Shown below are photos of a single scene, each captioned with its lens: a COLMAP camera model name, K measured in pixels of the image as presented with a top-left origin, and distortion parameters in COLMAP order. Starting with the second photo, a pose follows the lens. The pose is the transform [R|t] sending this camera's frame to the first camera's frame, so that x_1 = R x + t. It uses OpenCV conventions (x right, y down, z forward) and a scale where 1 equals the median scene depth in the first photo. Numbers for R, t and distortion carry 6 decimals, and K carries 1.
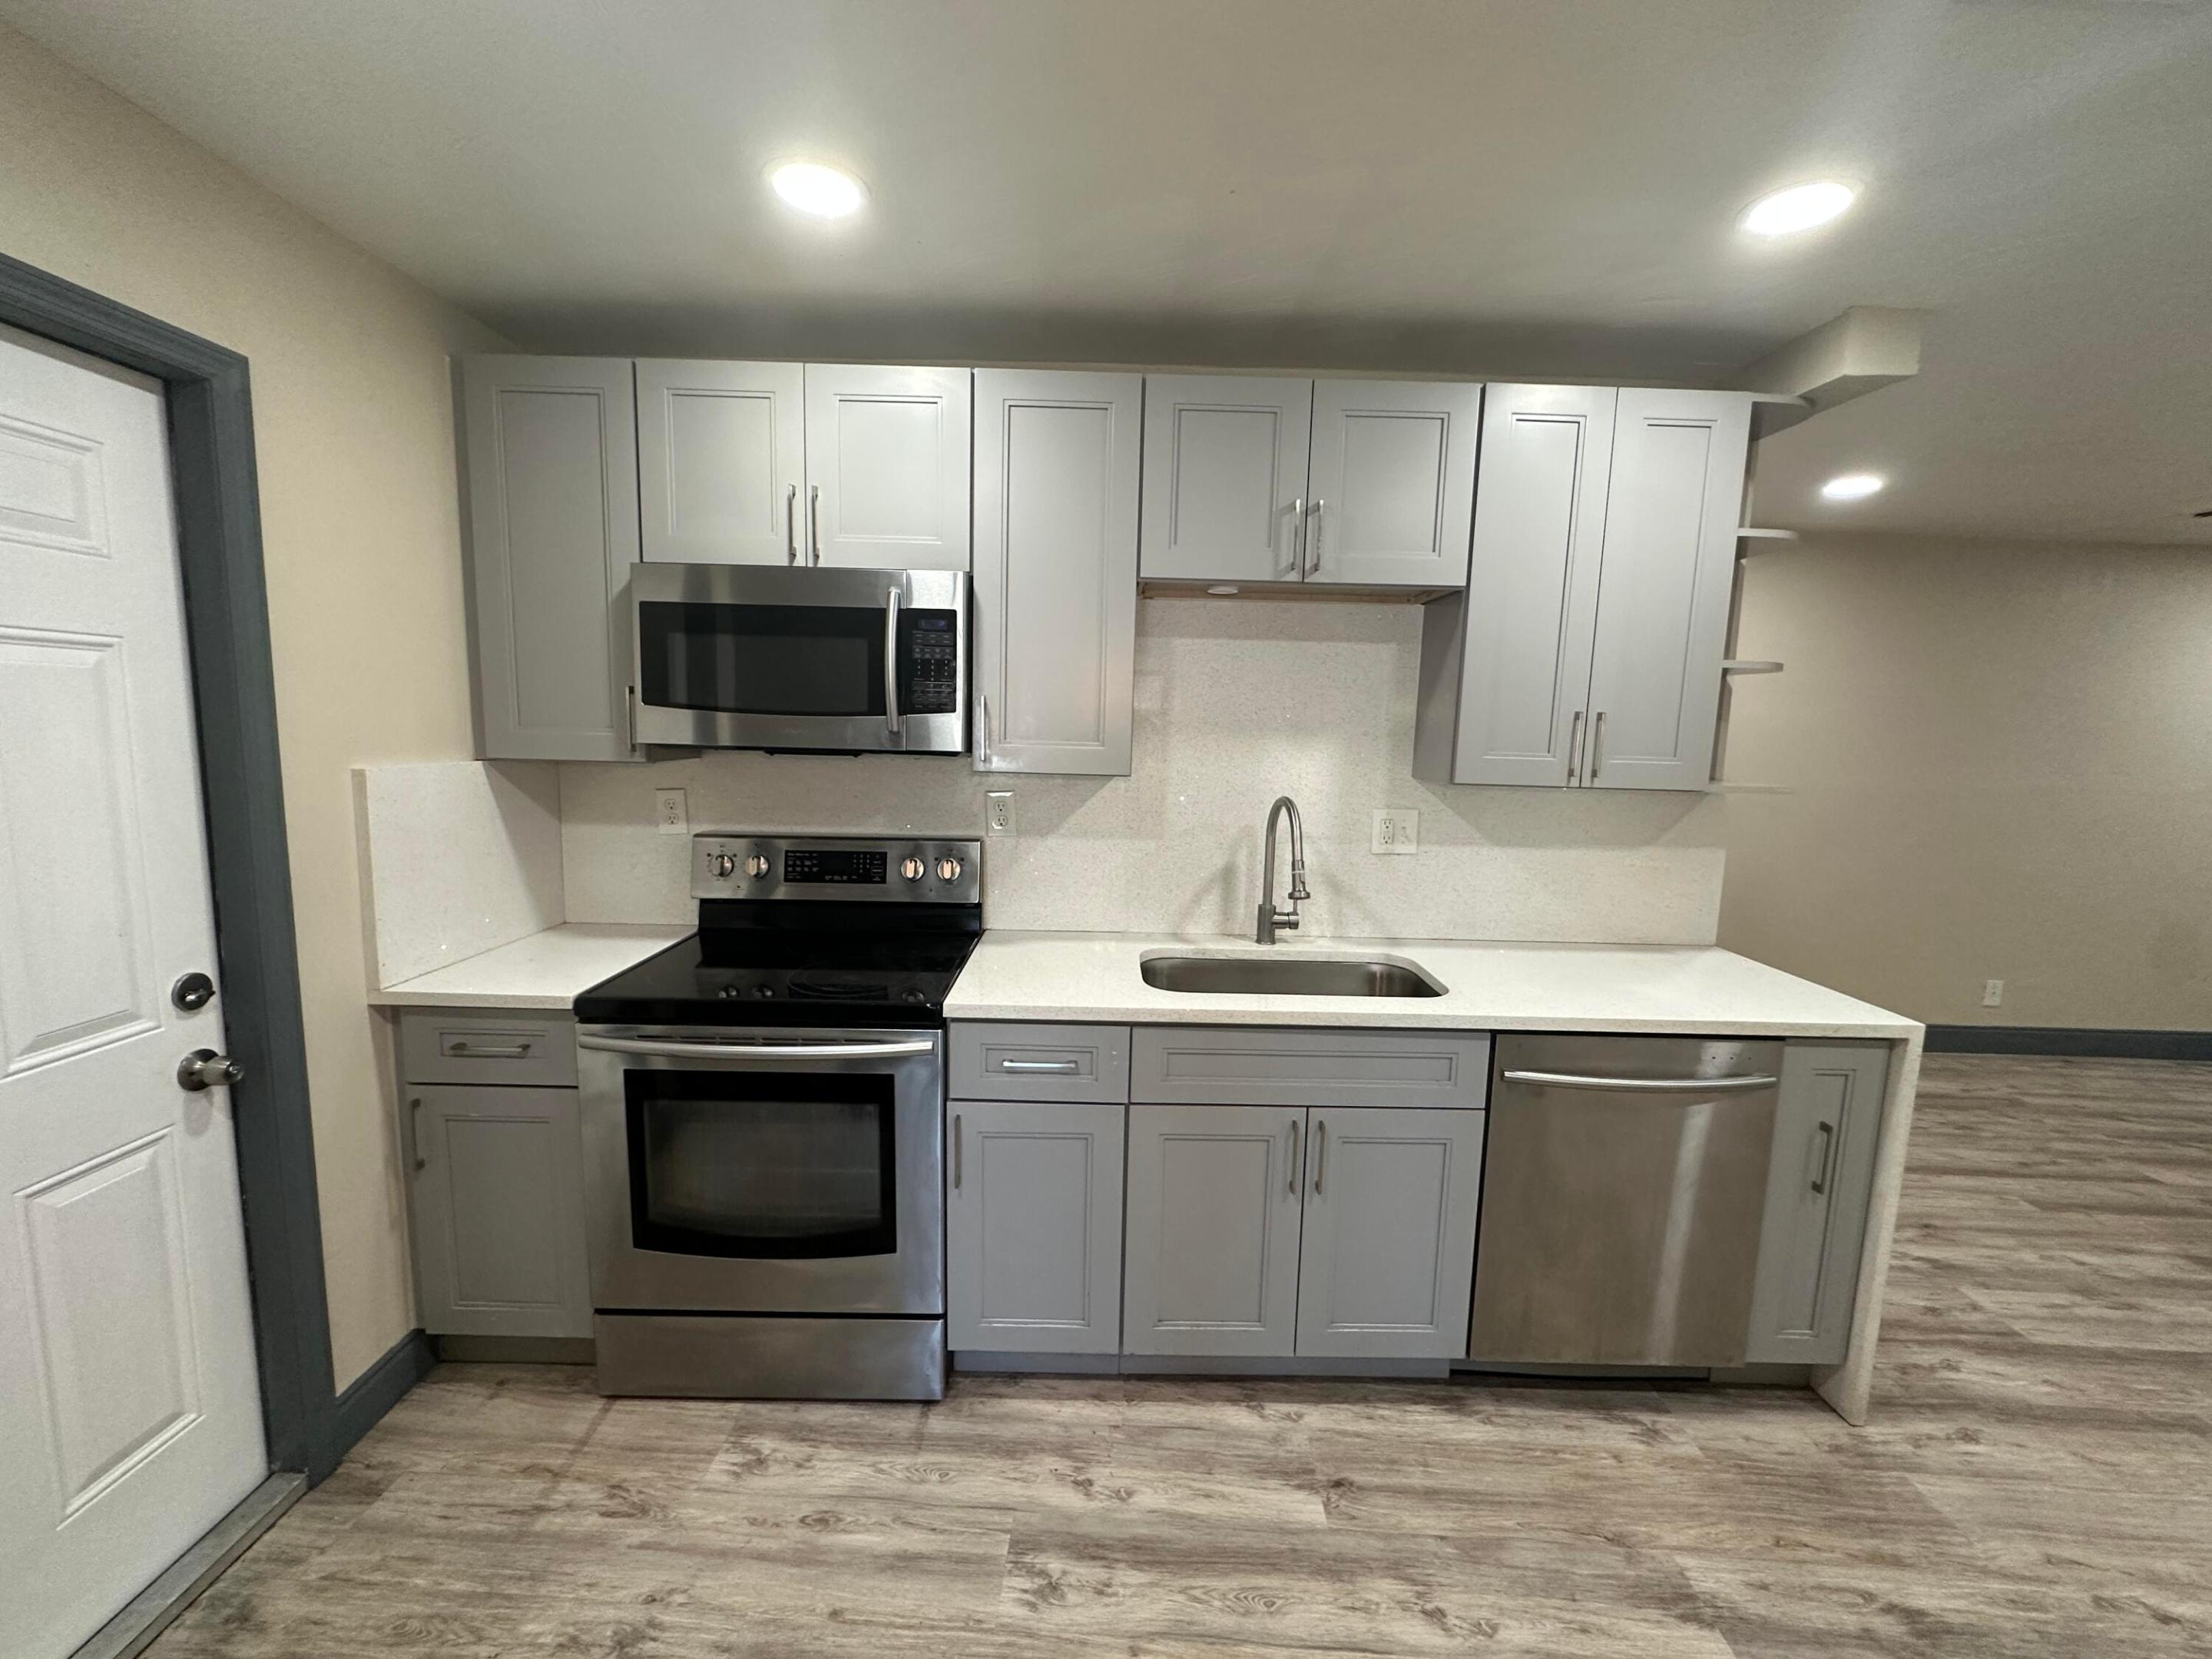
lens RADIAL K [[888.3, 0, 1108.7], [0, 888.3, 824.9], [0, 0, 1]] dist [-0.005657, 0.000691]
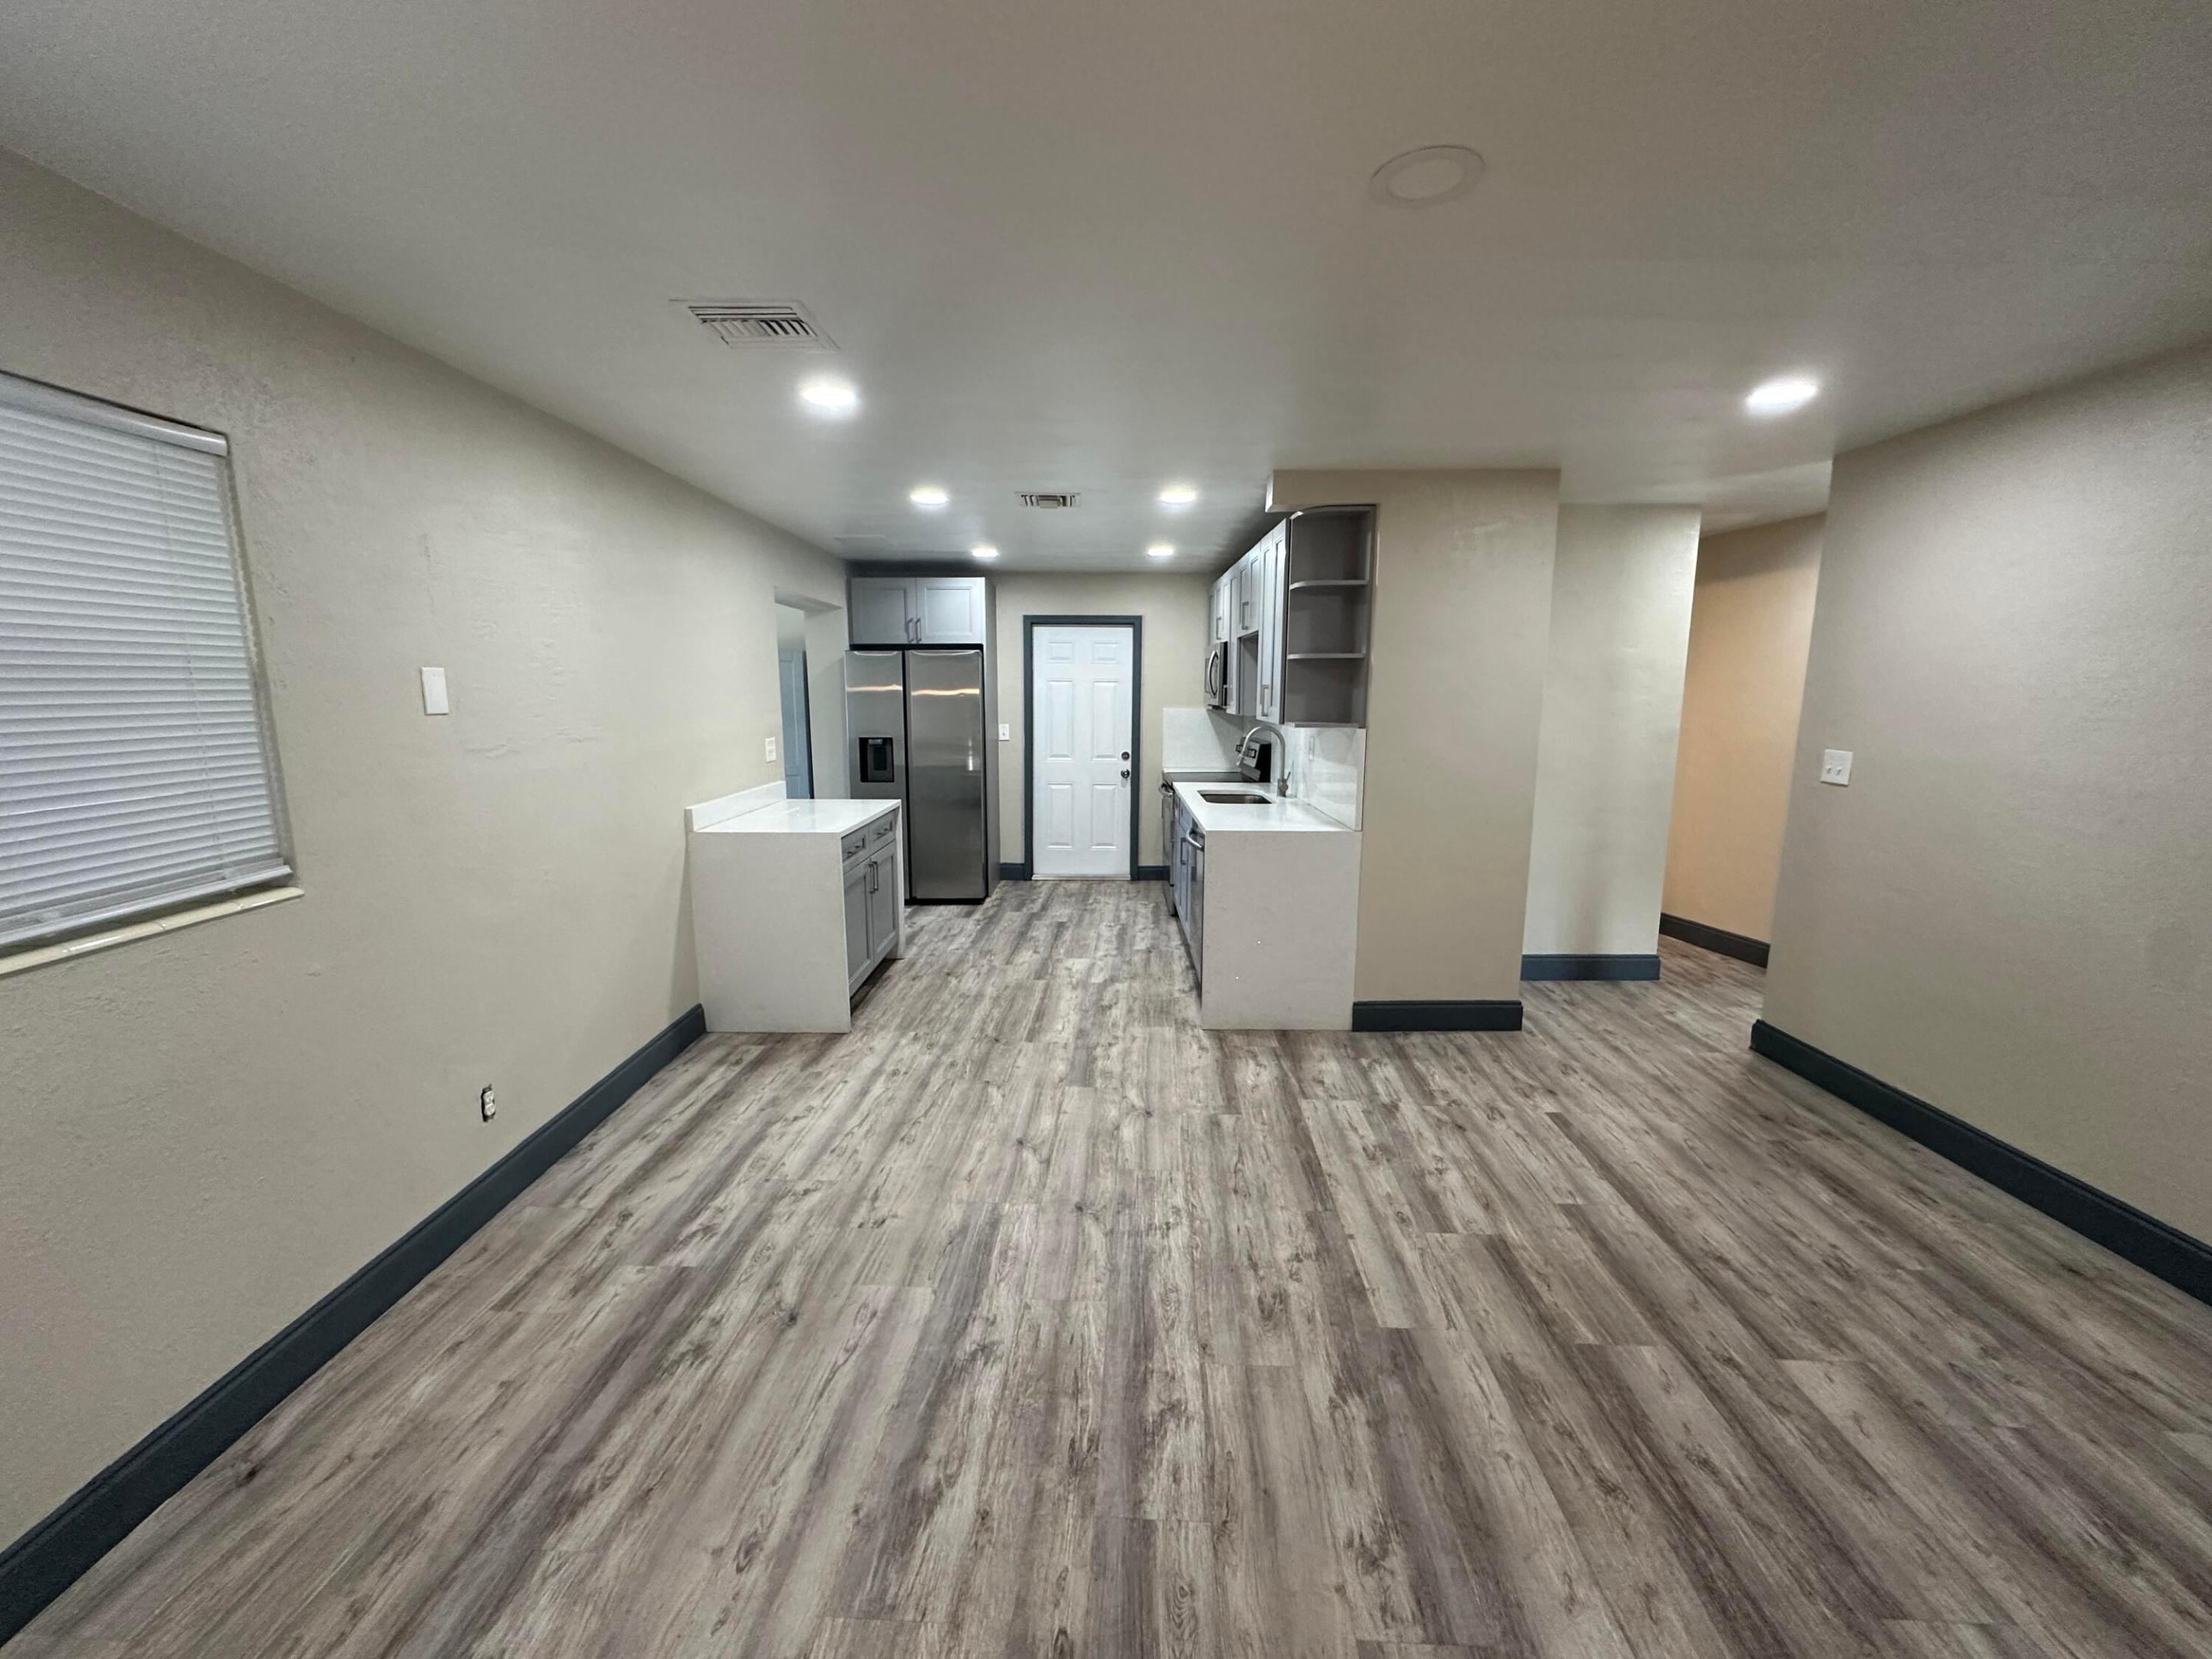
lens RADIAL K [[888.3, 0, 1108.3], [0, 888.3, 833.4], [0, 0, 1]] dist [-0.005657, 0.000691]
pose [[0.005502, 0.137885, -0.990433, 2.868061], [-0.123735, 0.982930, 0.136154, -0.023948], [0.992300, 0.121802, 0.022470, 0.685363]]
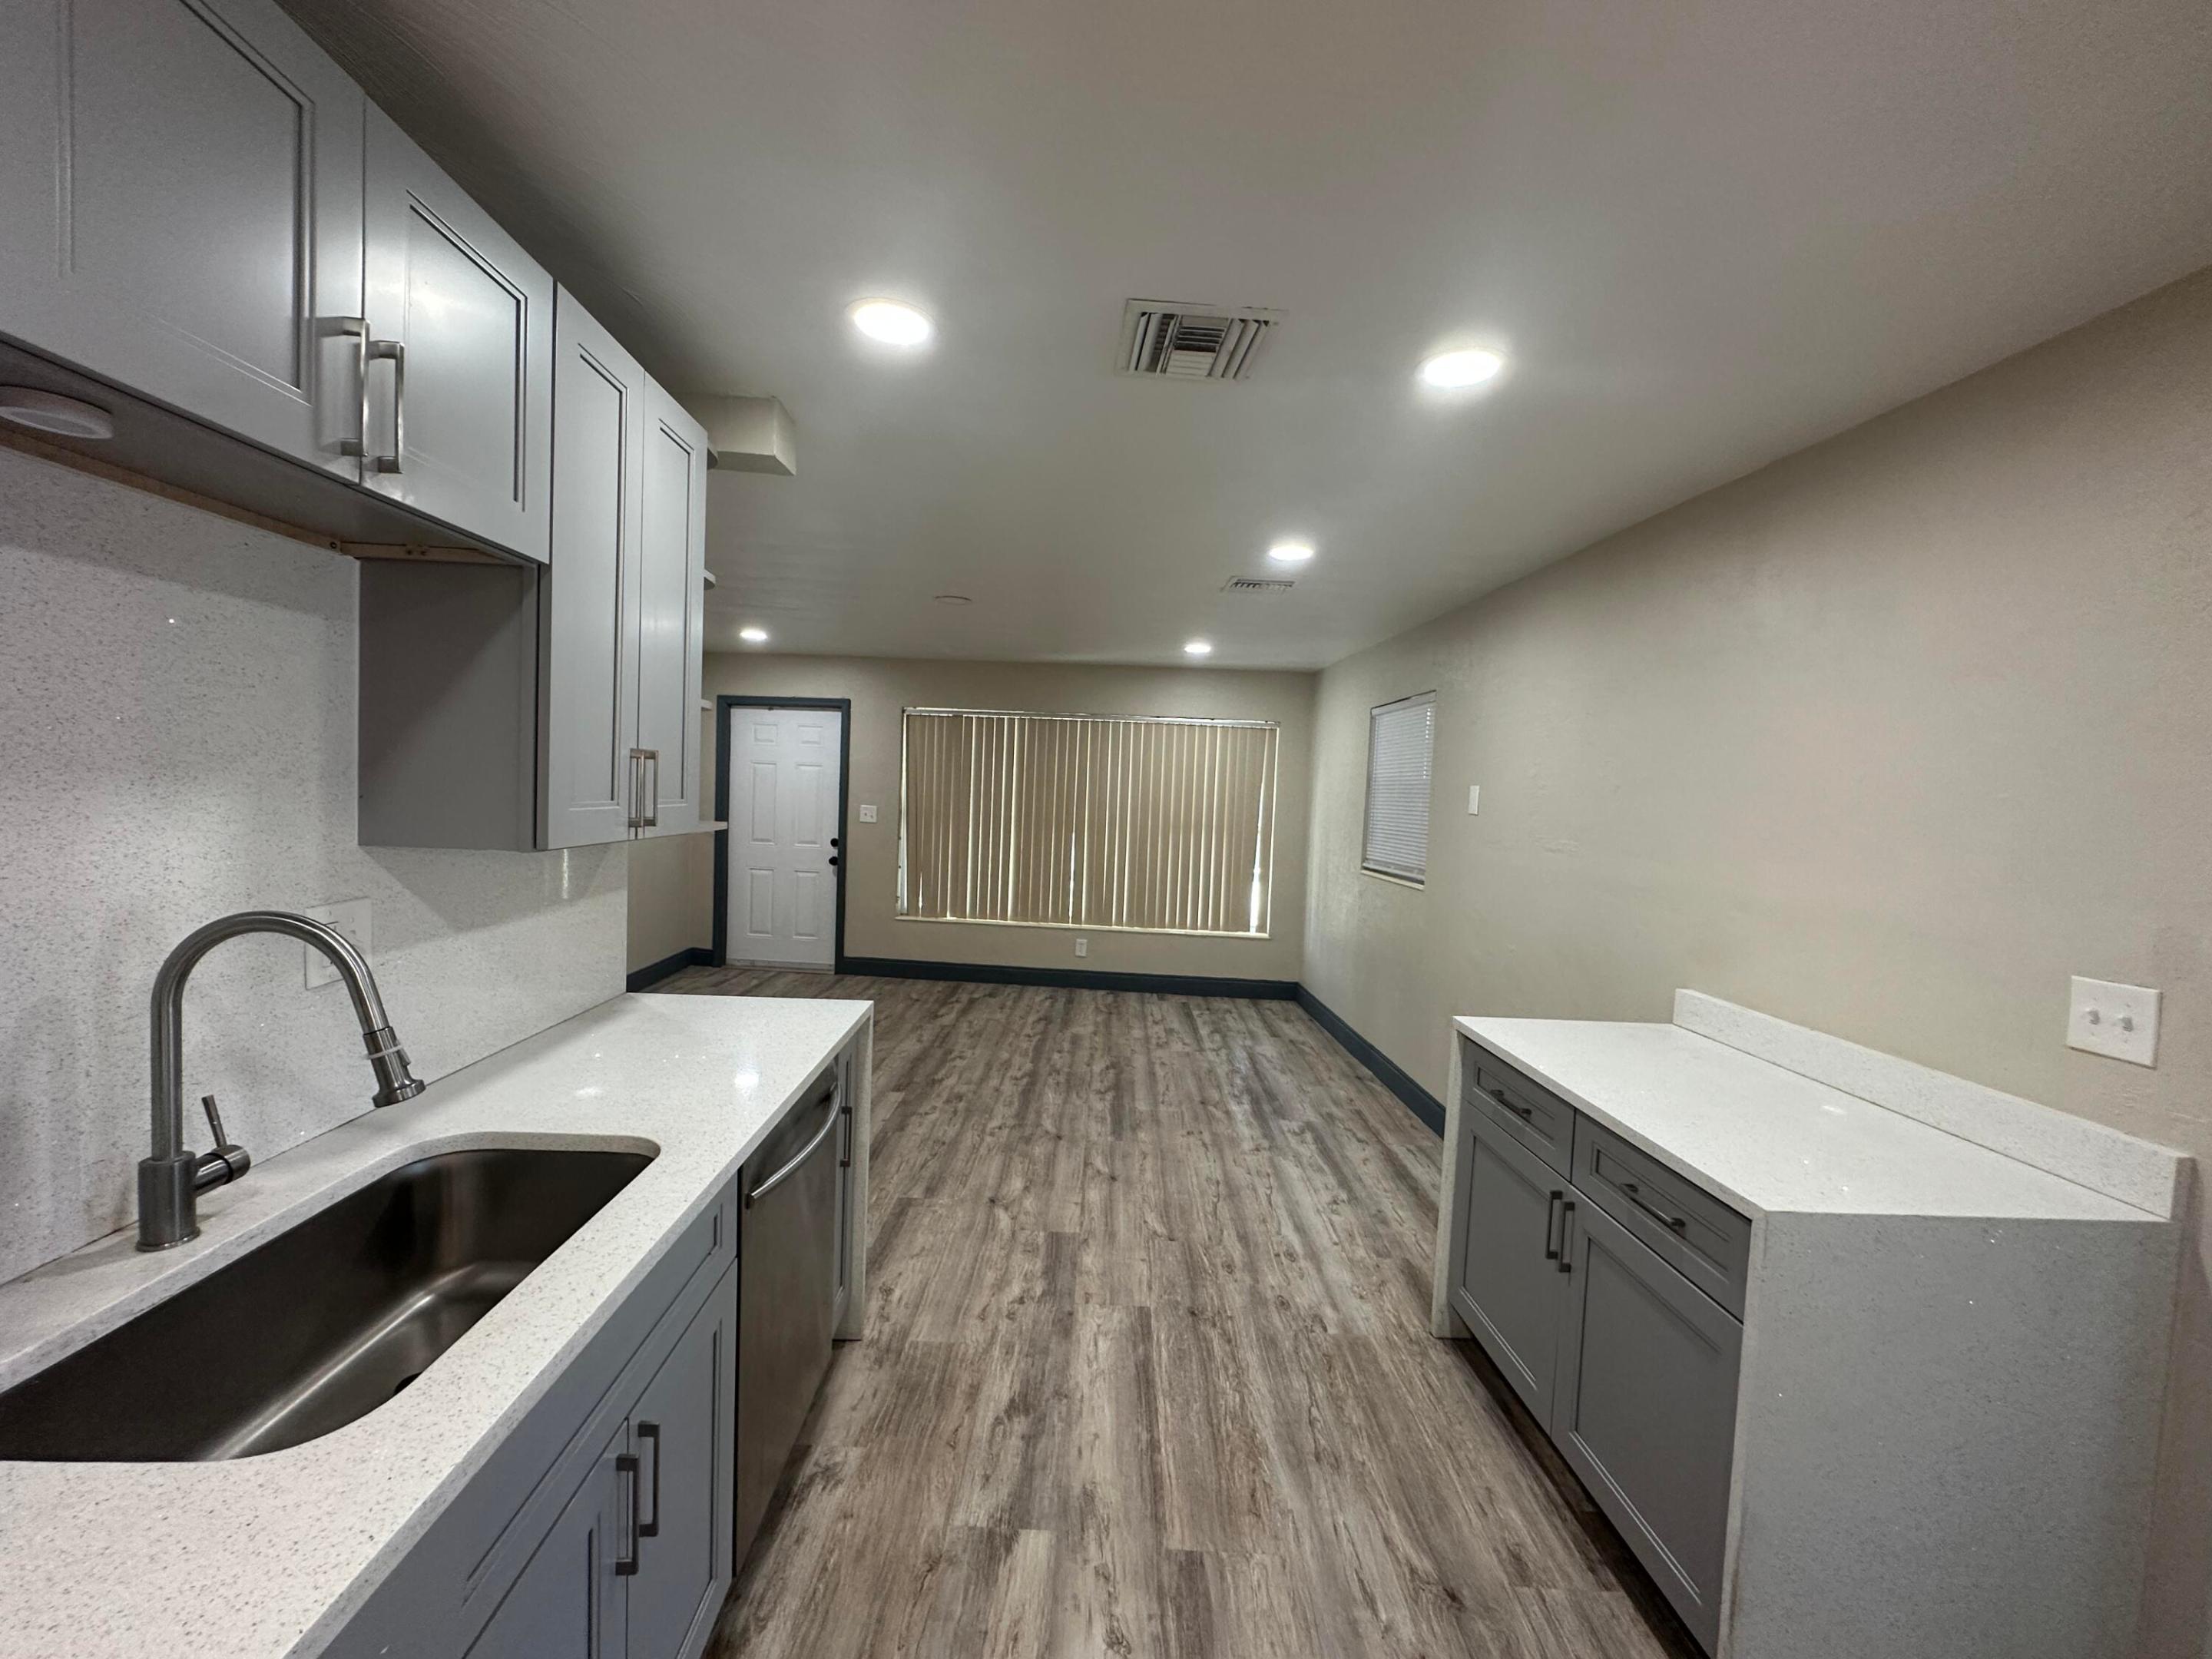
lens RADIAL K [[888.3, 0, 1096.6], [0, 888.3, 829.3], [0, 0, 1]] dist [-0.005657, 0.000691]
pose [[-0.033756, -0.075389, 0.996583, -0.338427], [0.078719, 0.993853, 0.077849, -0.090924], [-0.996325, 0.081078, -0.027614, 0.658354]]
